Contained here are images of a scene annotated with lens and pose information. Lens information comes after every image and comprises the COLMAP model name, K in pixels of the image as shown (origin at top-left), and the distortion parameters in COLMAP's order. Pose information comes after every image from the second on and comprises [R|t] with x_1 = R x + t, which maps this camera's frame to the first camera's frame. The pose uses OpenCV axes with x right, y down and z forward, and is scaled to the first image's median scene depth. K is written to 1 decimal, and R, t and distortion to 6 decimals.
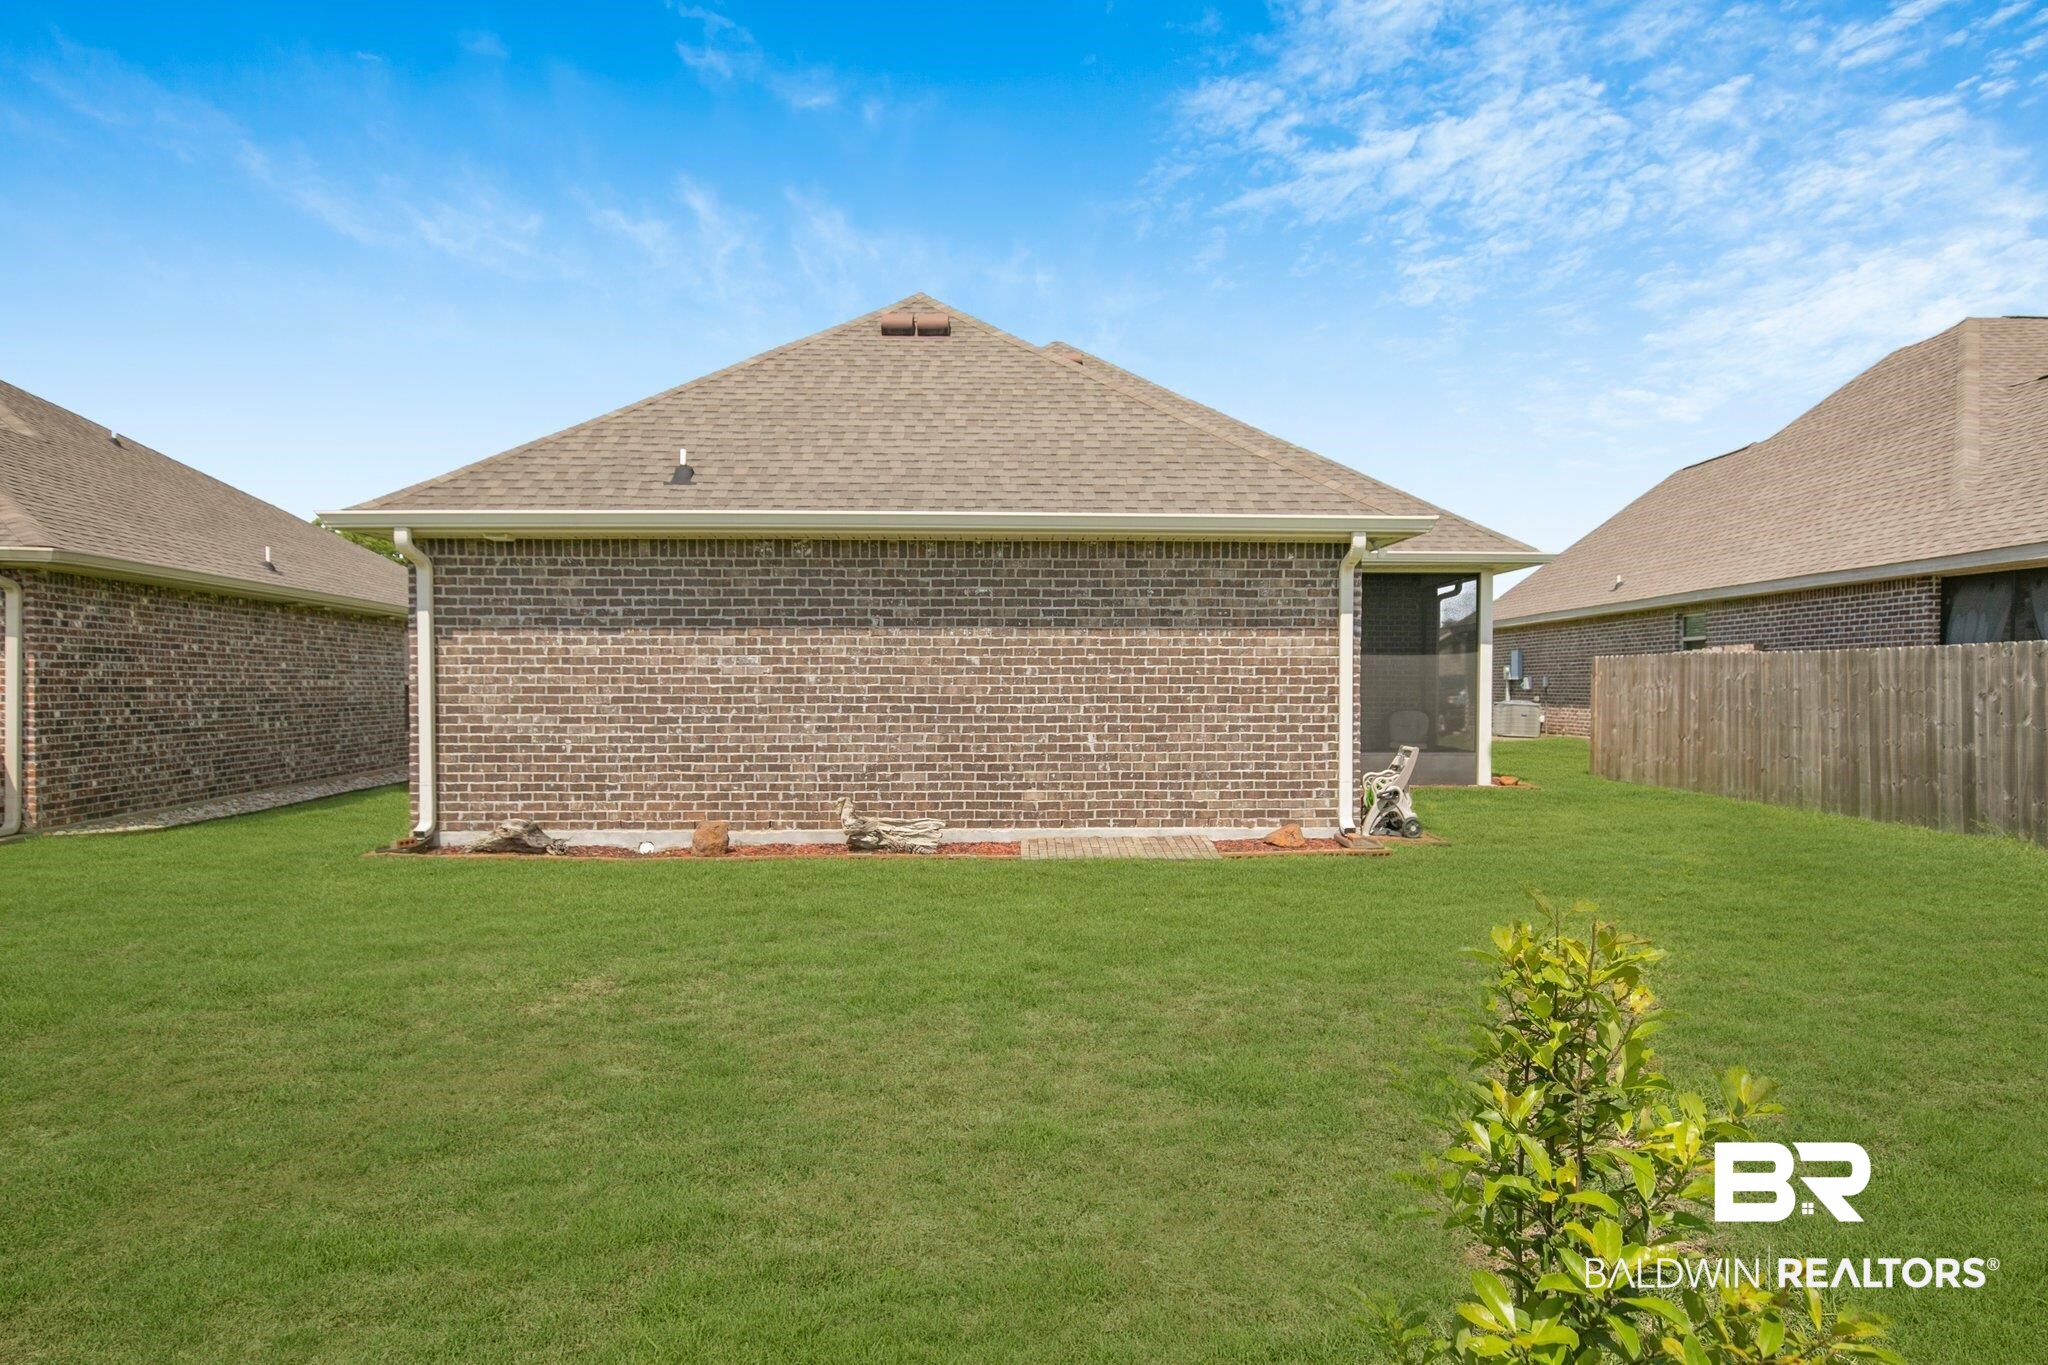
lens RADIAL K [[1152.1, 0, 1031.8], [0, 1152.1, 574.3], [0, 0, 1]] dist [0.020175, -0.000827]
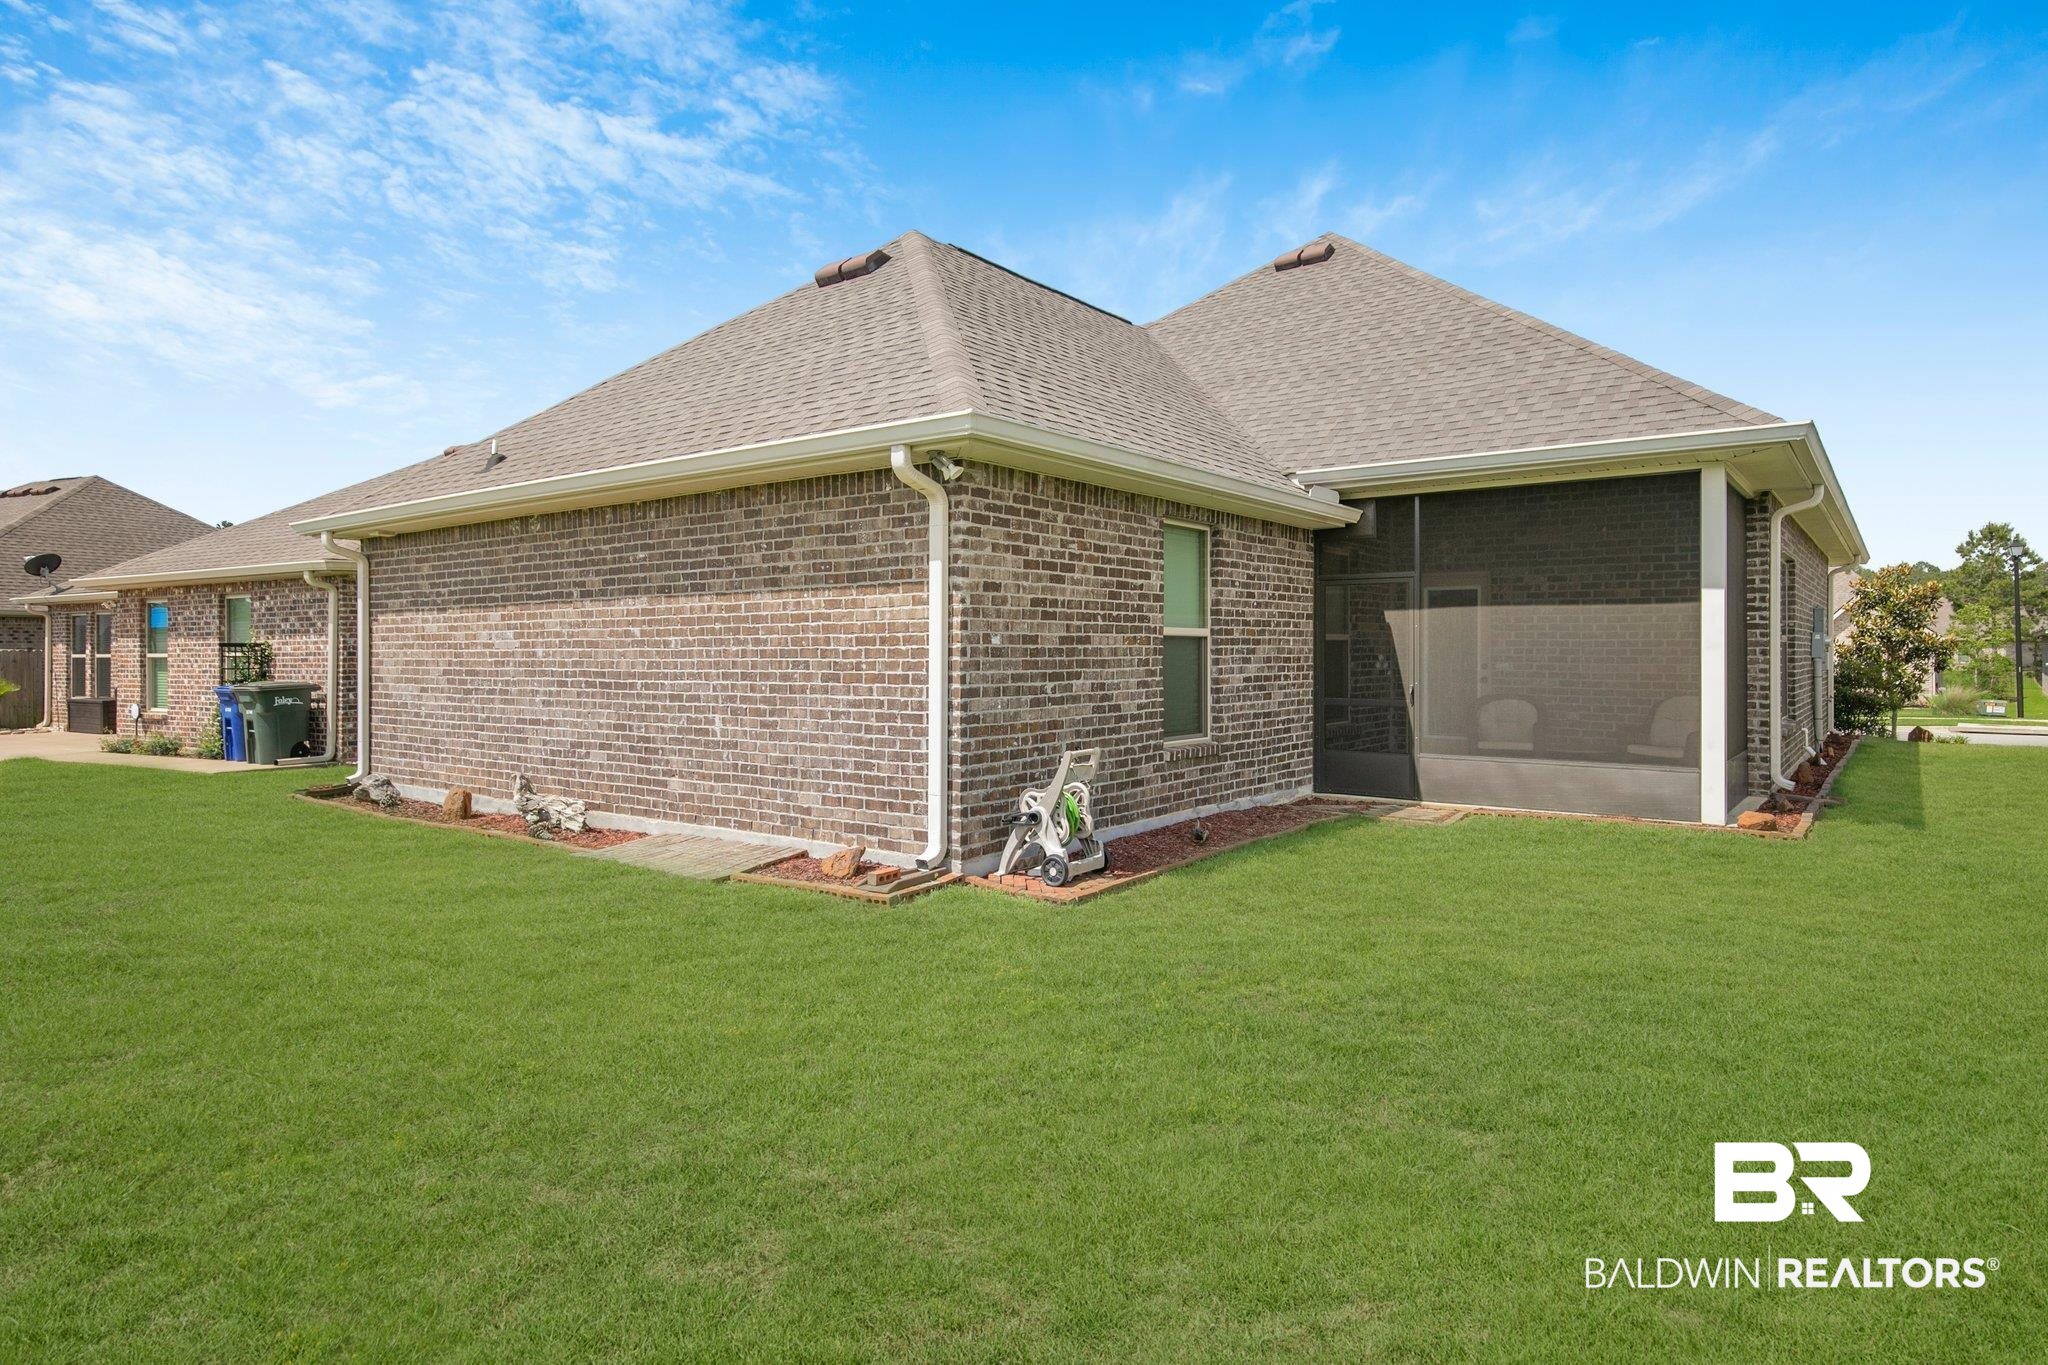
lens RADIAL K [[1152.1, 0, 1050.4], [0, 1152.1, 541.4], [0, 0, 1]] dist [0.020175, -0.000827]
pose [[0.776180, -0.062918, -0.627365, 0.789418], [0.061995, 0.997803, -0.023369, 0.044569], [0.627457, -0.020755, 0.778375, 0.494394]]
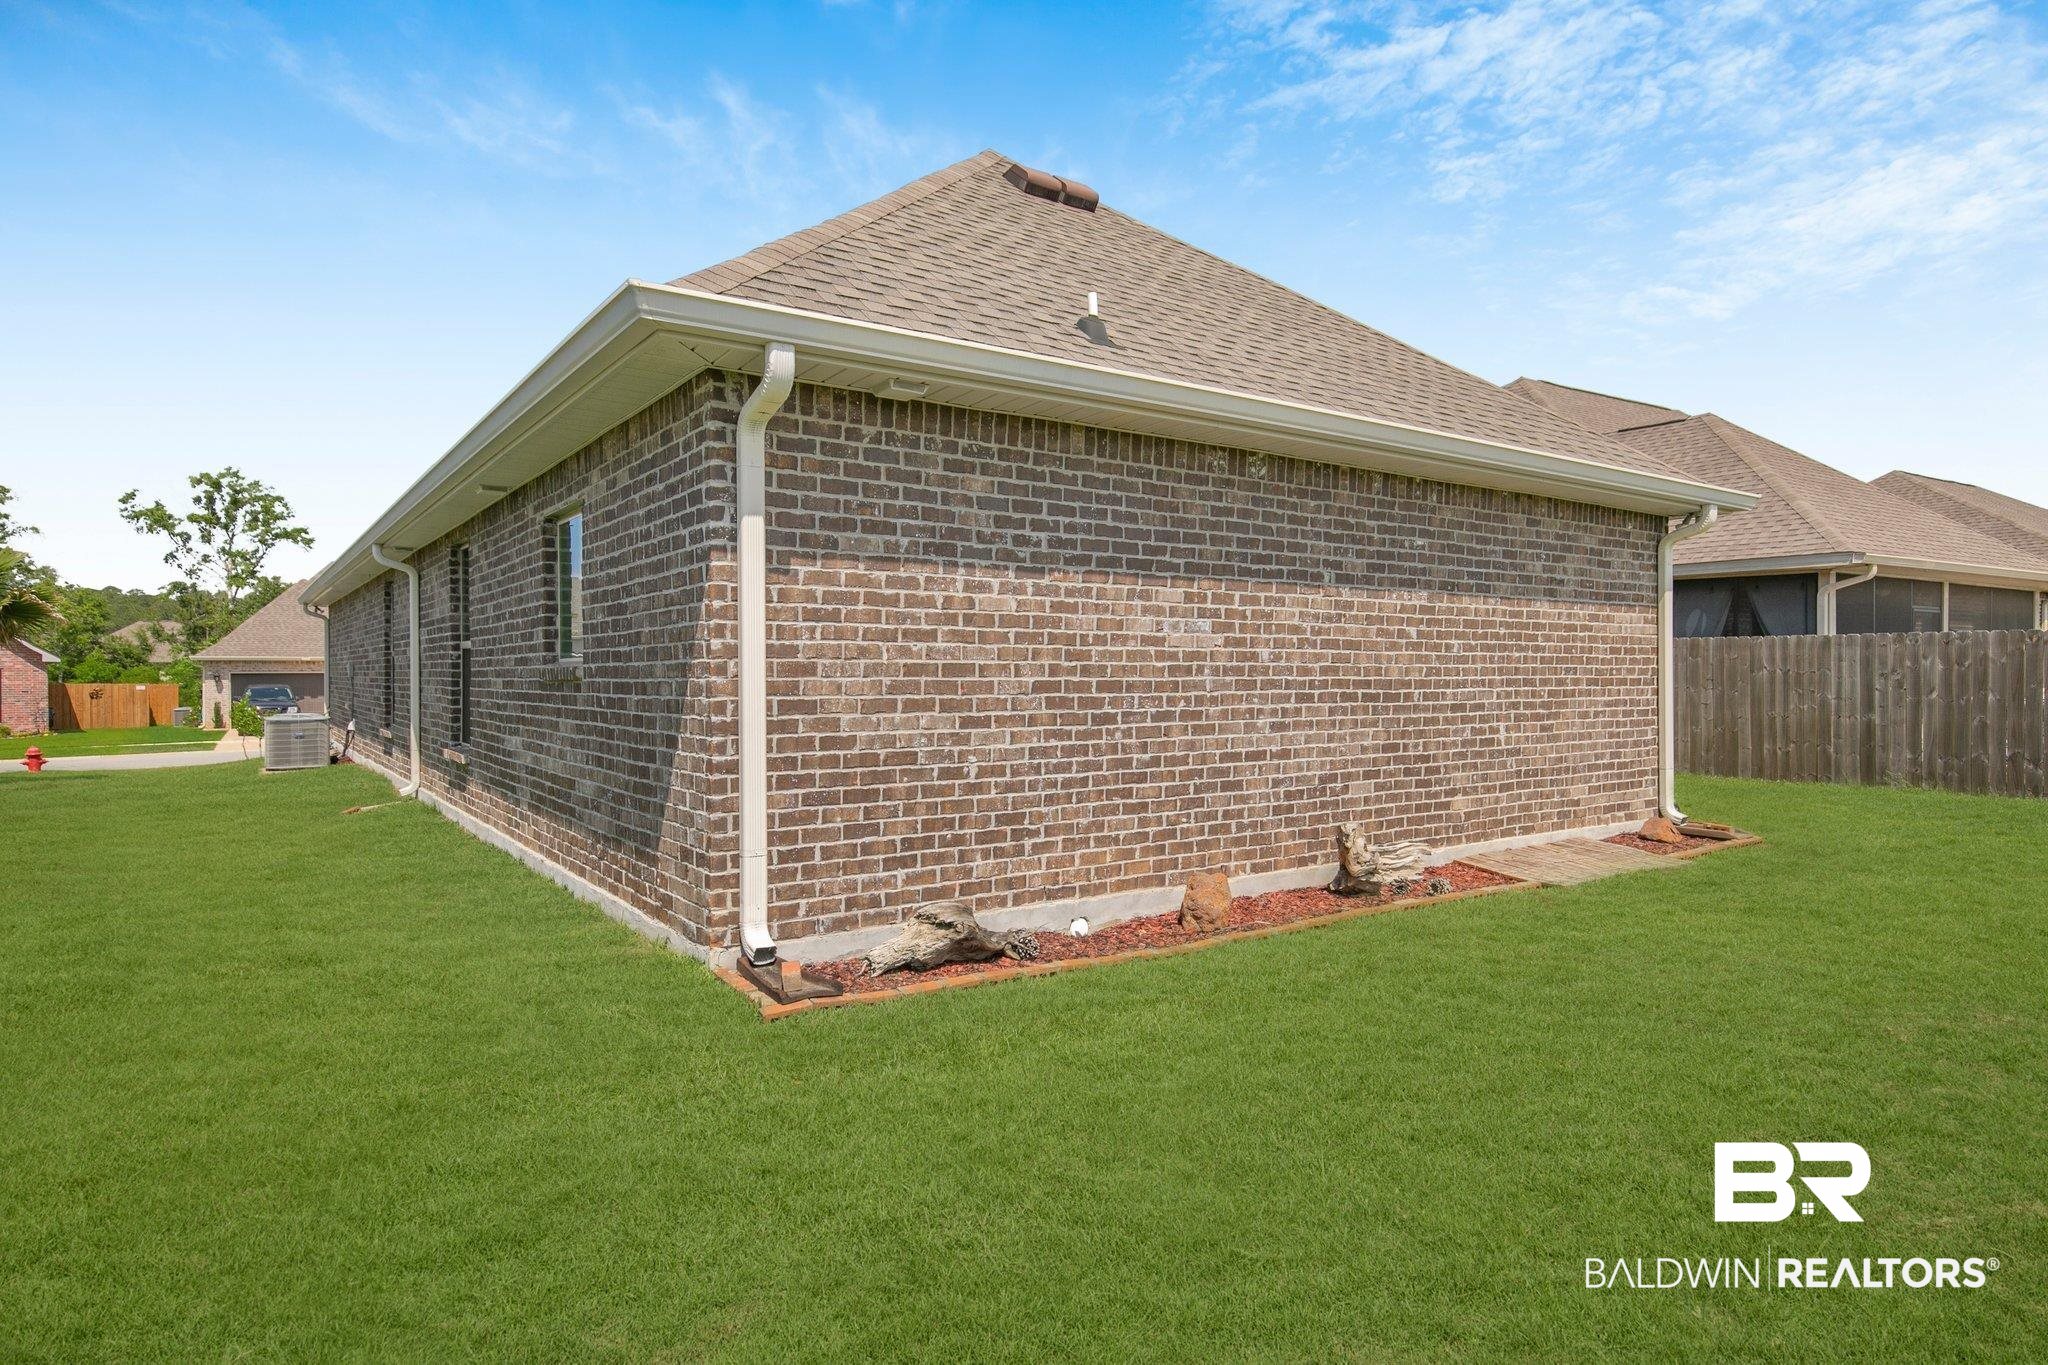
lens RADIAL K [[1152.1, 0, 1052.7], [0, 1152.1, 576.2], [0, 0, 1]] dist [0.020175, -0.000827]
pose [[0.836095, 0.044739, 0.546758, -0.675344], [-0.052448, 0.998623, -0.001509, 0.051026], [-0.546072, -0.027415, 0.837289, 0.489092]]
